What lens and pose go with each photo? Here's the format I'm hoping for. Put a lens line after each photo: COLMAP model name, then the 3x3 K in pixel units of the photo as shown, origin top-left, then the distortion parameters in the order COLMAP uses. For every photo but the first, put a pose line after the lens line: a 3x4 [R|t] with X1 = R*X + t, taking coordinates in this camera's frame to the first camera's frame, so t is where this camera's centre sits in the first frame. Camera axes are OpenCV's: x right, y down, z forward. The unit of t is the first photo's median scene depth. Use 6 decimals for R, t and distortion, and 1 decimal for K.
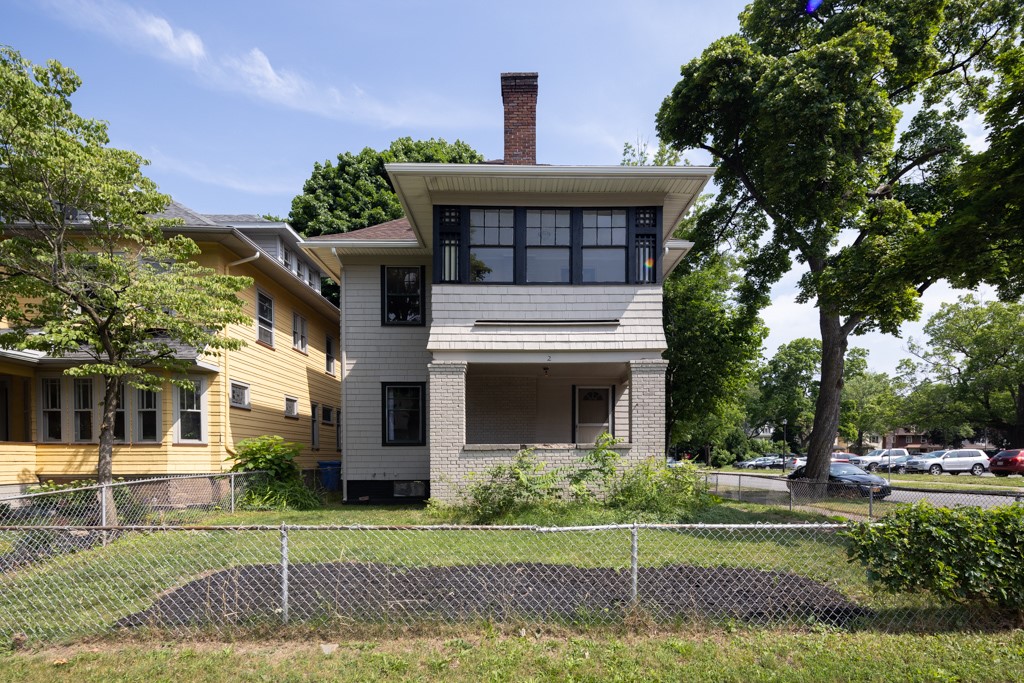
lens RADIAL K [[502.1, 0, 552.5], [0, 502.1, 342.2], [0, 0, 1]] dist [-0.002047, -0.000432]
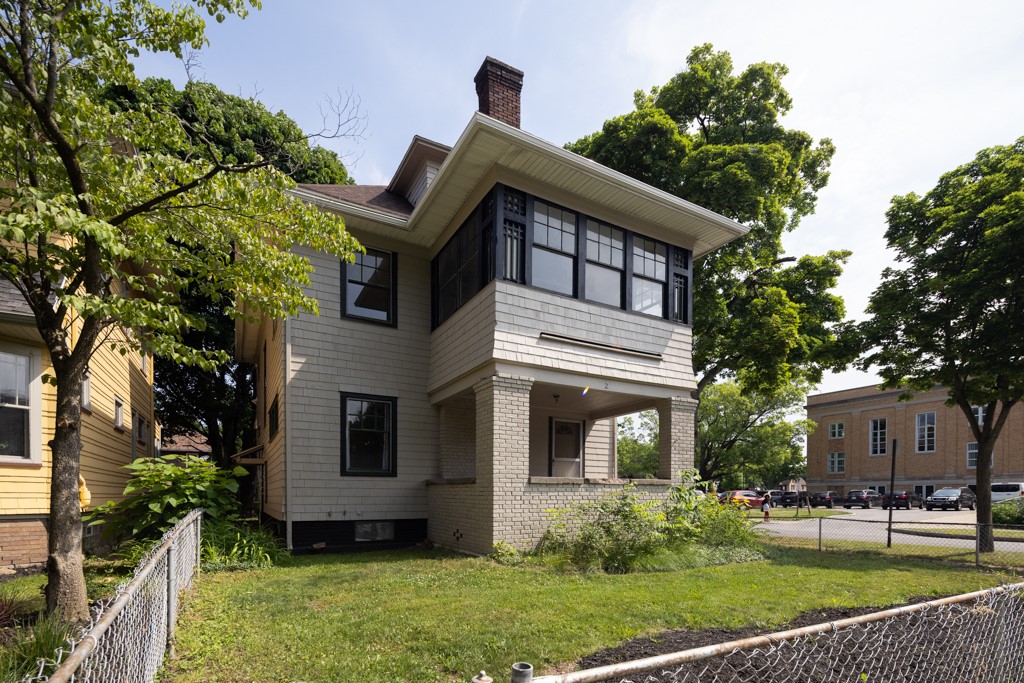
lens RADIAL K [[492.7, 0, 537.1], [0, 492.7, 390.7], [0, 0, 1]] dist [0.000101, 0.000162]
pose [[0.880505, 0.106979, 0.461808, -0.448858], [-0.114810, 0.993324, -0.011204, 0.055095], [-0.459924, -0.043155, 0.886909, 0.215126]]
